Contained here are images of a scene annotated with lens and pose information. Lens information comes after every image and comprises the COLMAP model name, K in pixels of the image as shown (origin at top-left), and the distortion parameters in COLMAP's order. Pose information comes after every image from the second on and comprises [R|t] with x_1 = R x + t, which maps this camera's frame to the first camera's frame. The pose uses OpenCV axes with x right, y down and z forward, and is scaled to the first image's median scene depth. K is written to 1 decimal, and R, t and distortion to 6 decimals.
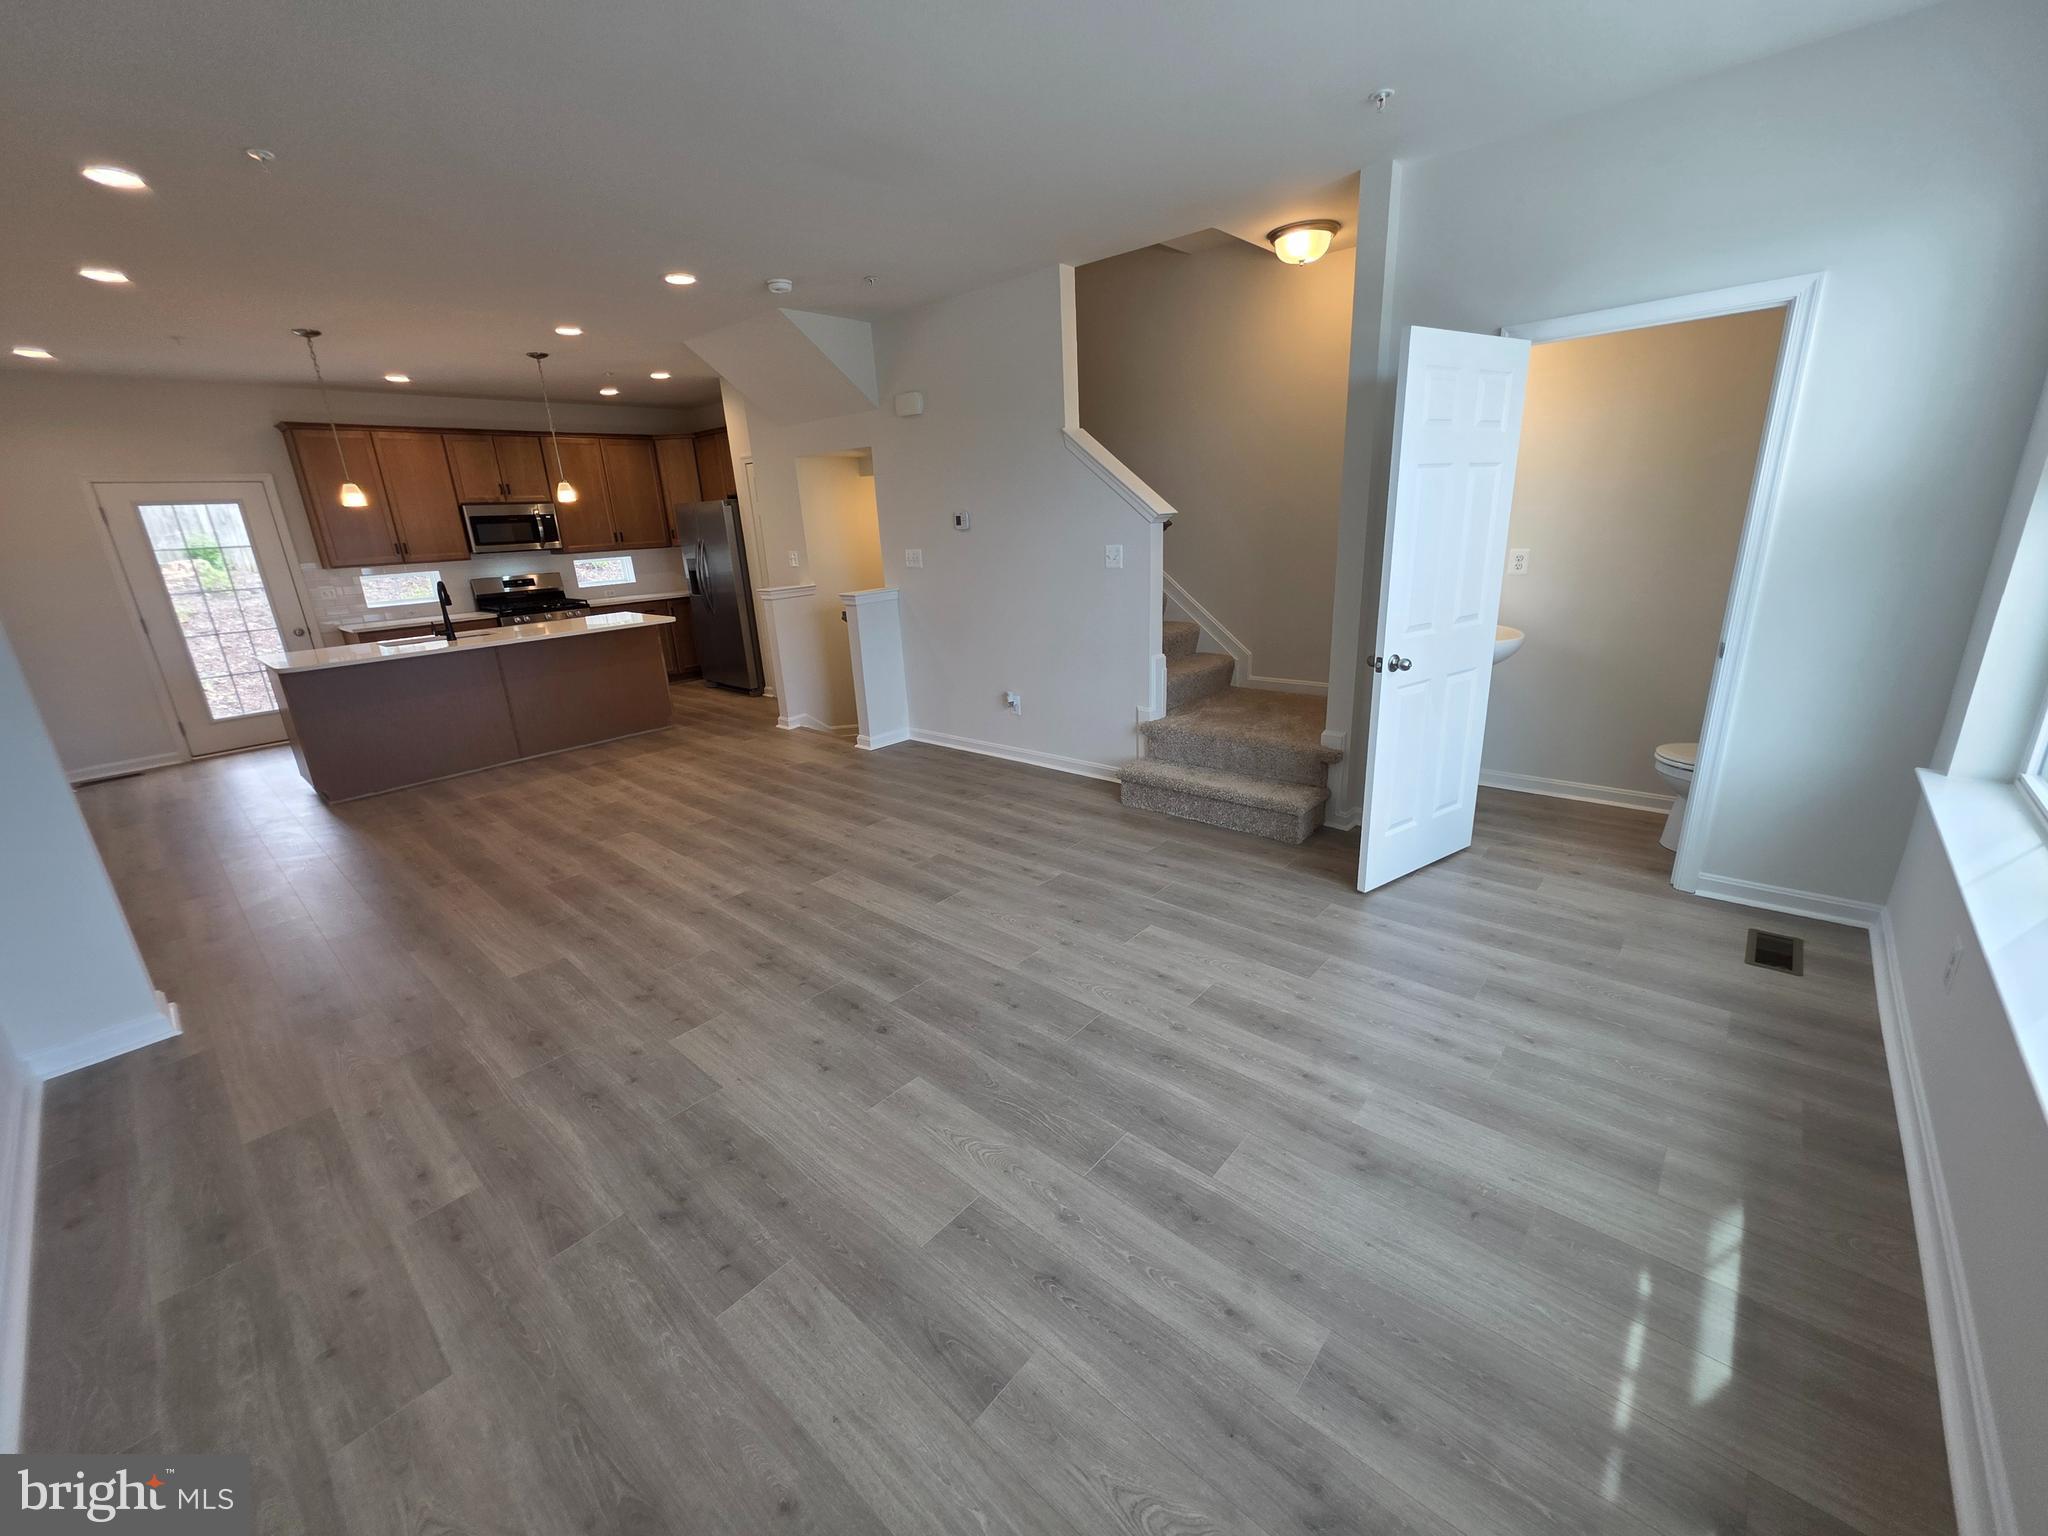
lens RADIAL K [[818.1, 0, 1029.8], [0, 818.1, 767.3], [0, 0, 1]] dist [0.004852, -0.000573]
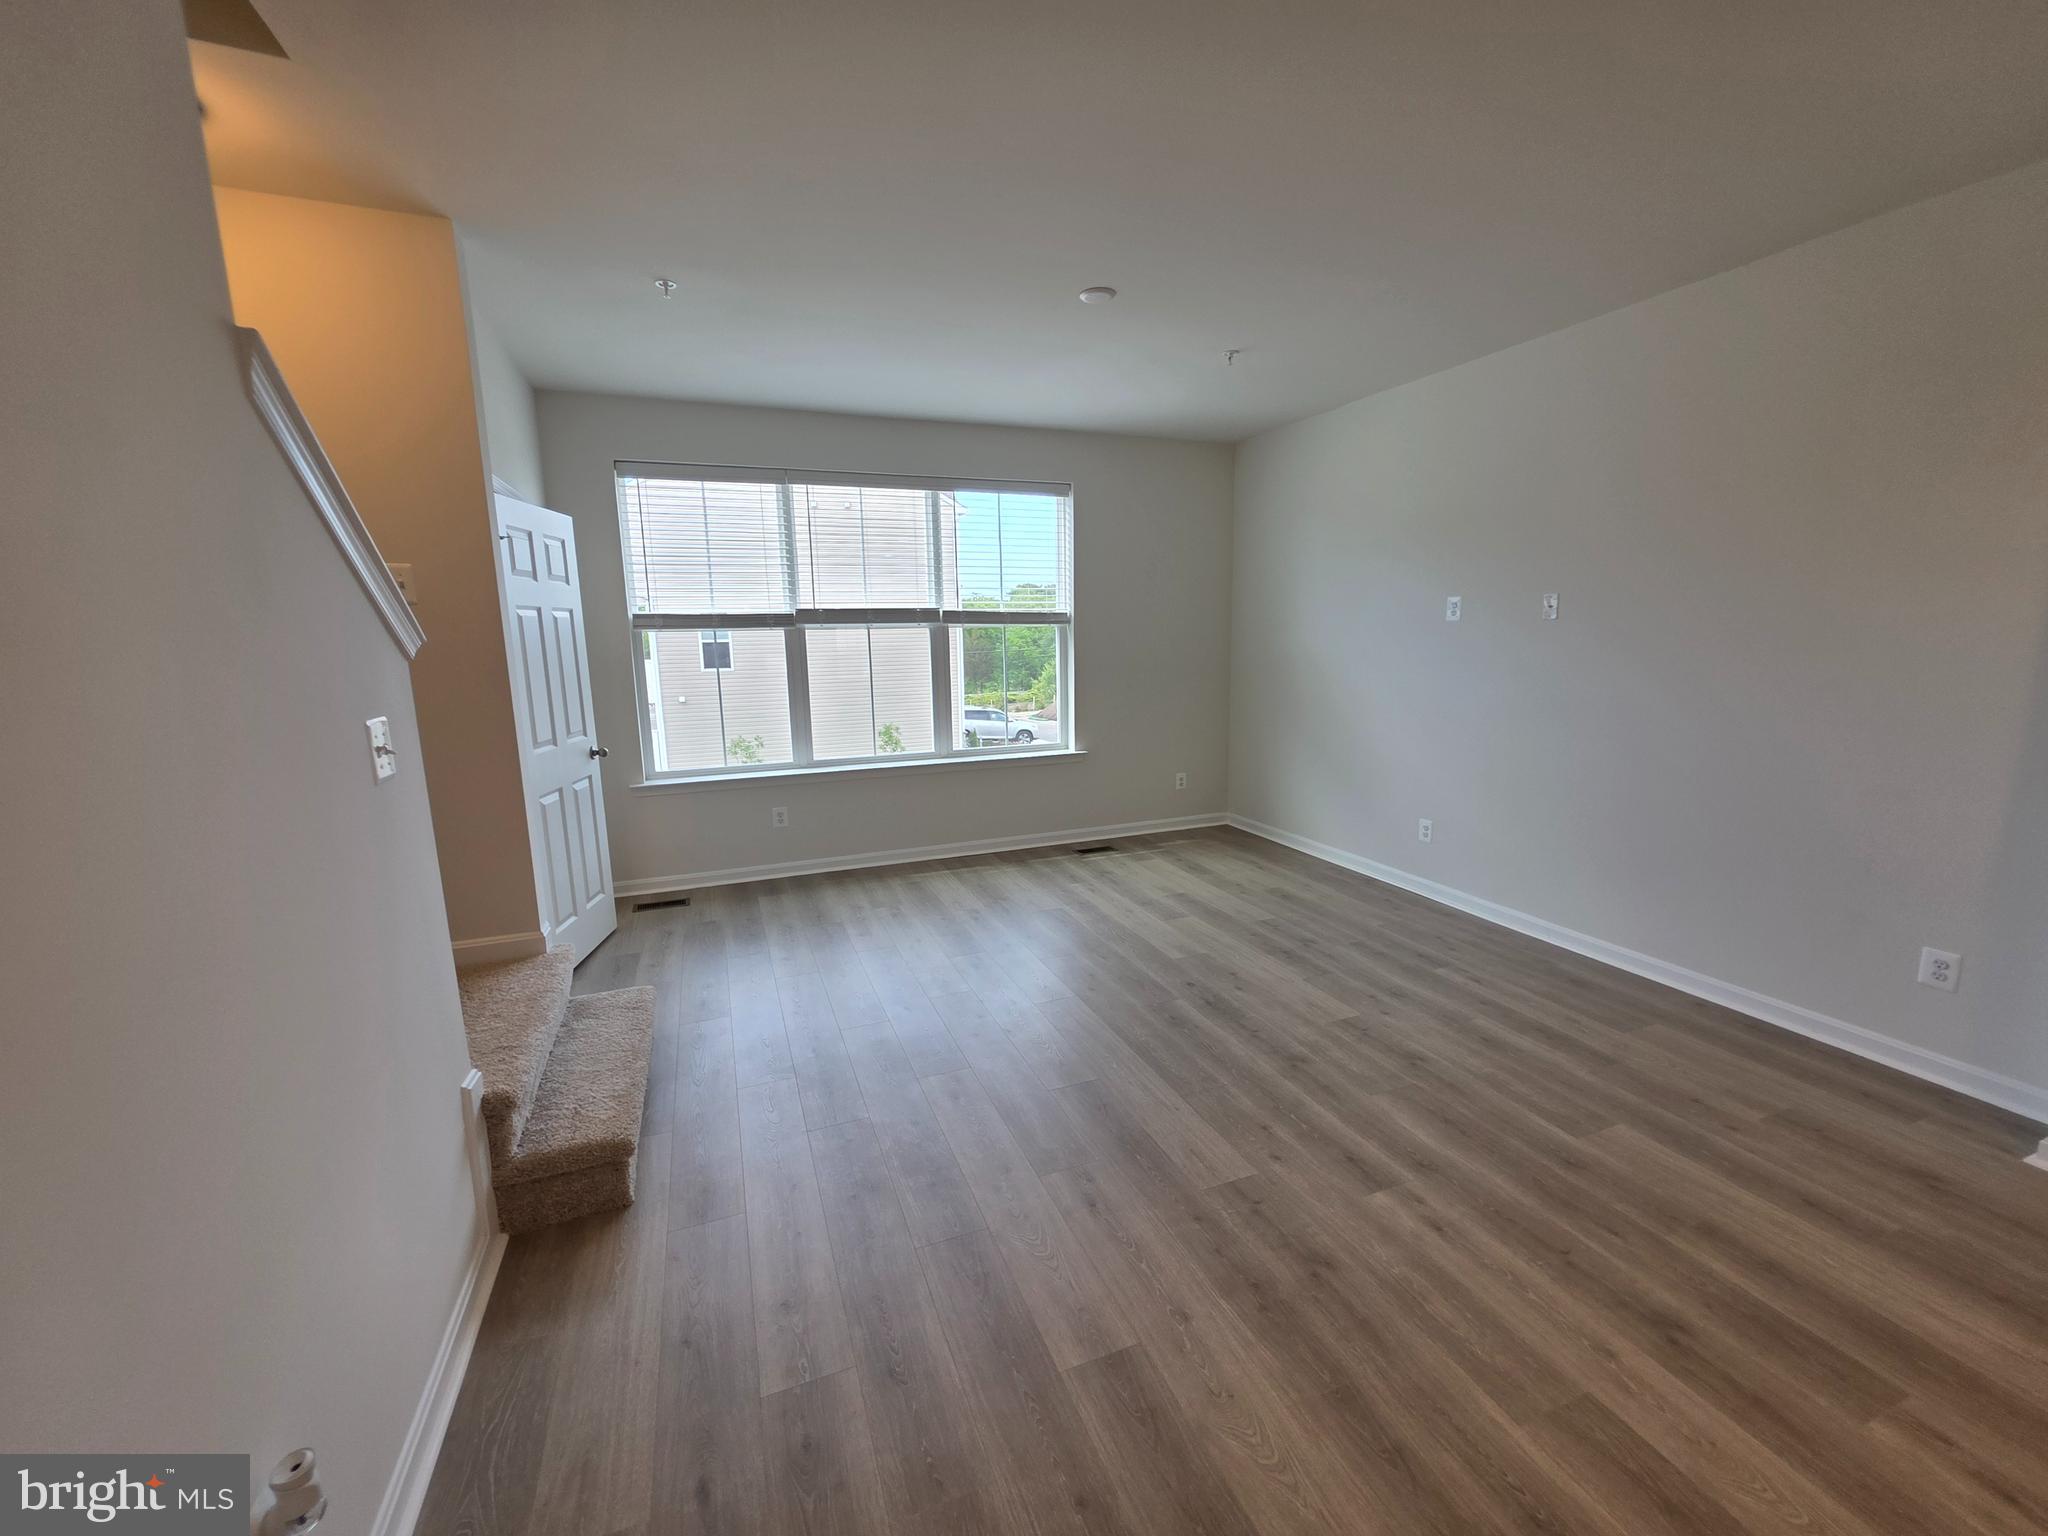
lens RADIAL K [[818.1, 0, 1029.8], [0, 818.1, 767.3], [0, 0, 1]] dist [0.004852, -0.000573]
pose [[-0.889226, -0.010944, 0.457338, -0.421311], [0.193626, 0.896747, 0.397936, -0.442774], [-0.414472, 0.442407, -0.795292, 1.530696]]
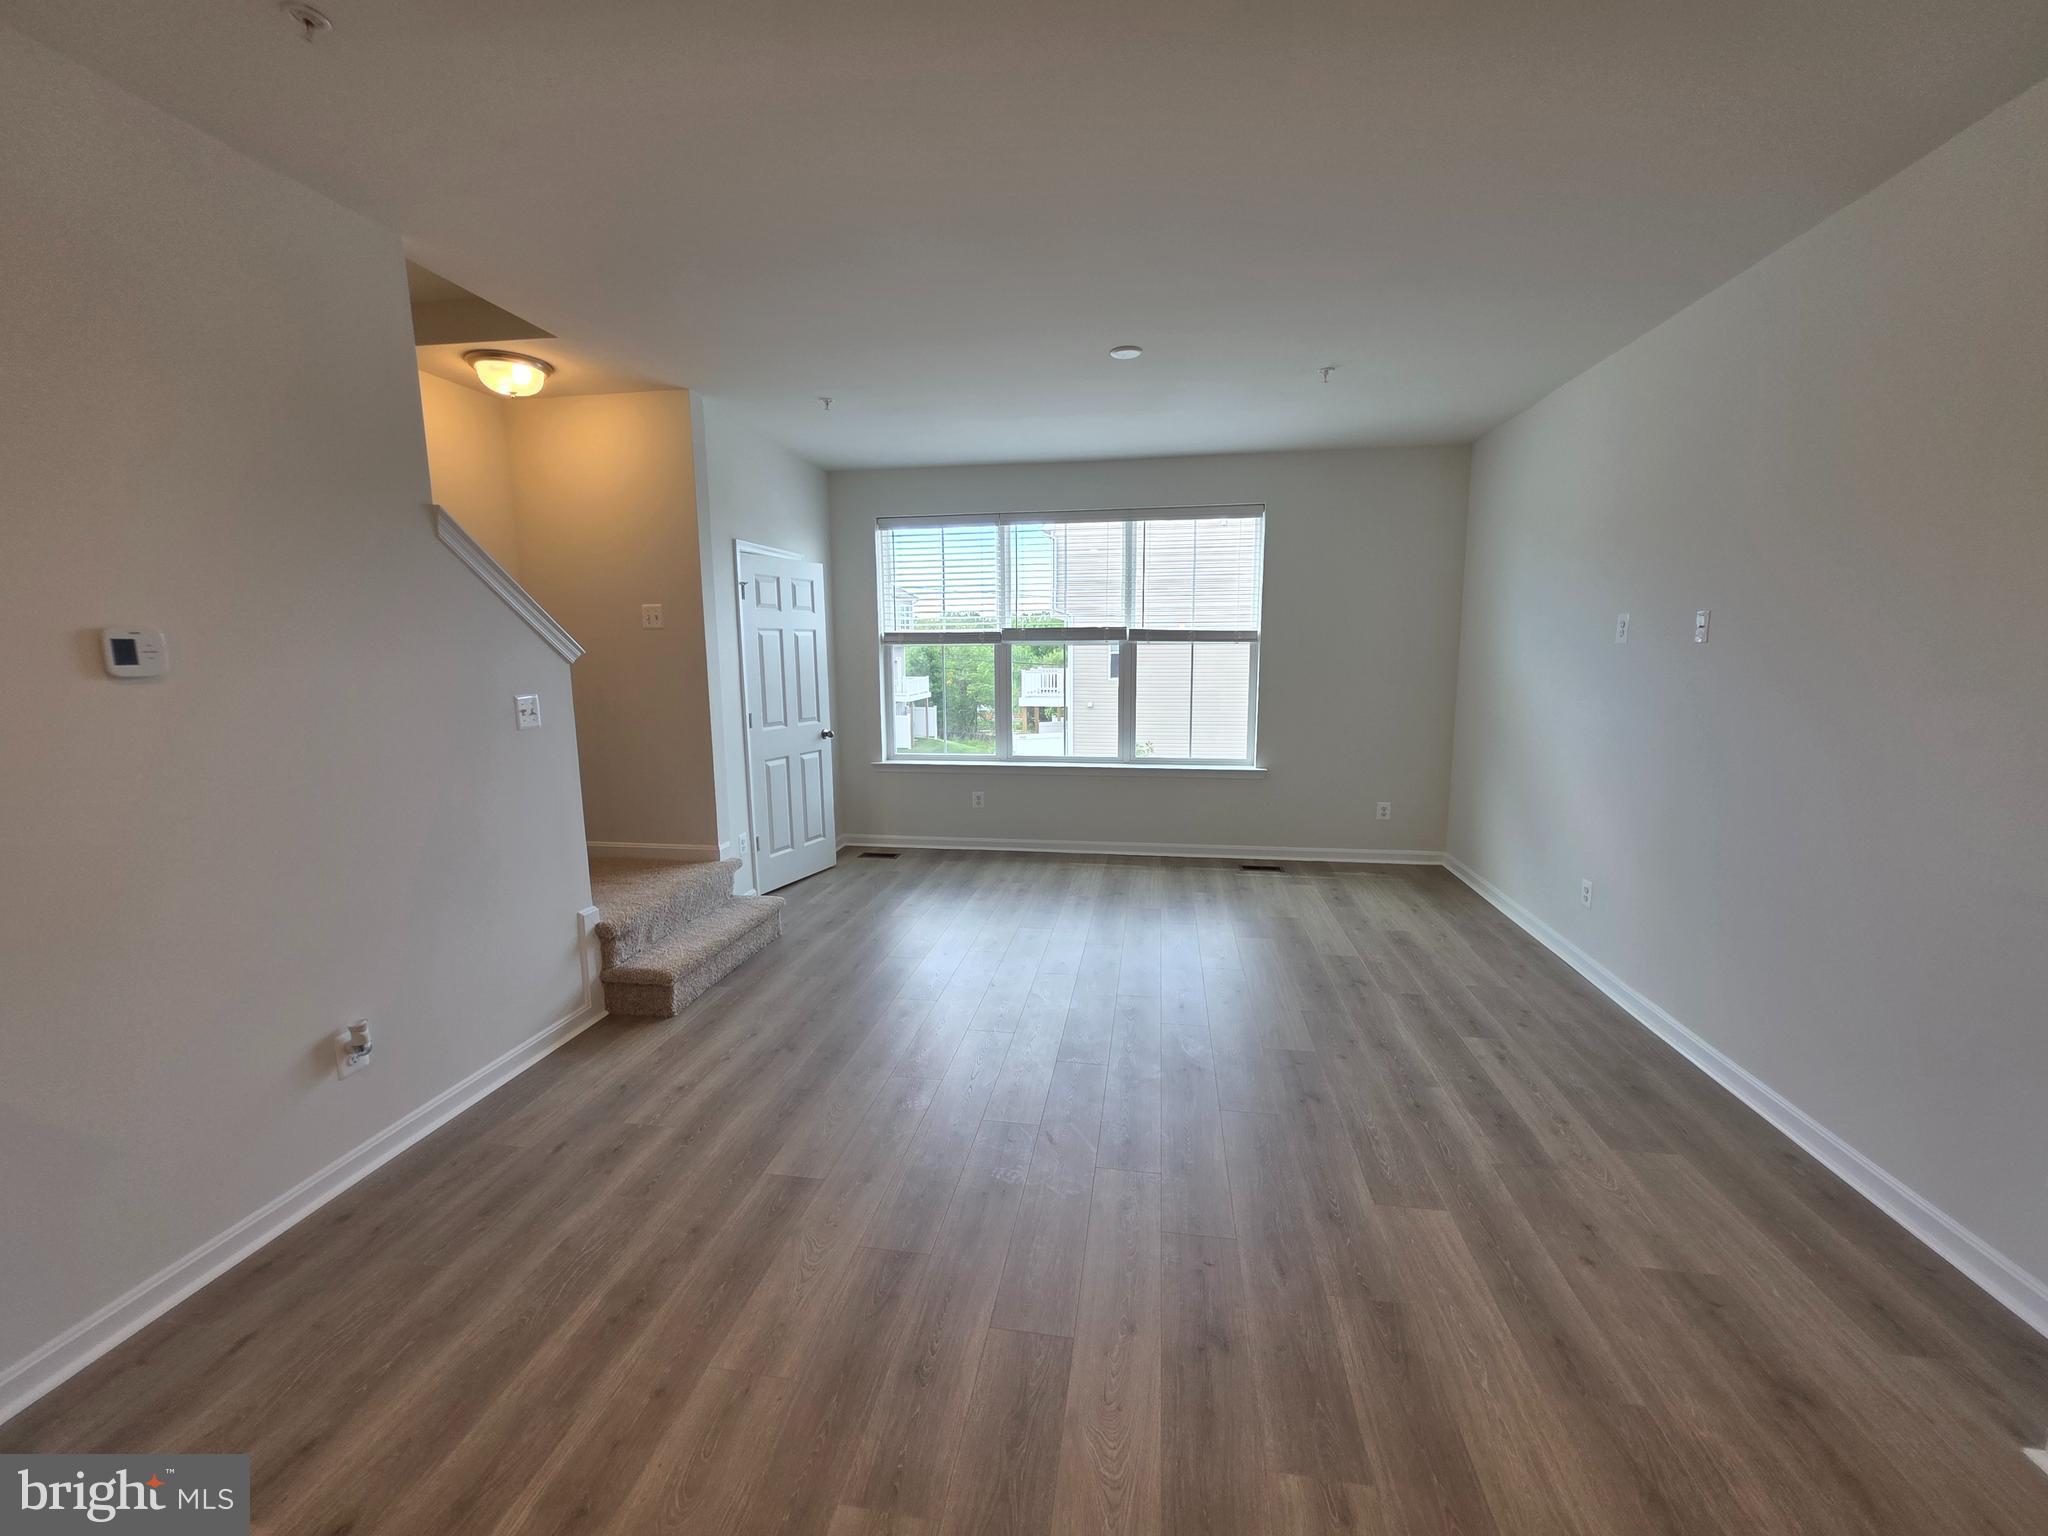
lens RADIAL K [[818.1, 0, 1029.8], [0, 818.1, 767.3], [0, 0, 1]] dist [0.004852, -0.000573]
pose [[-0.537661, -0.069316, 0.840307, -0.898399], [0.283200, 0.923871, 0.257412, -0.353996], [-0.794178, 0.376375, -0.477099, 1.317067]]
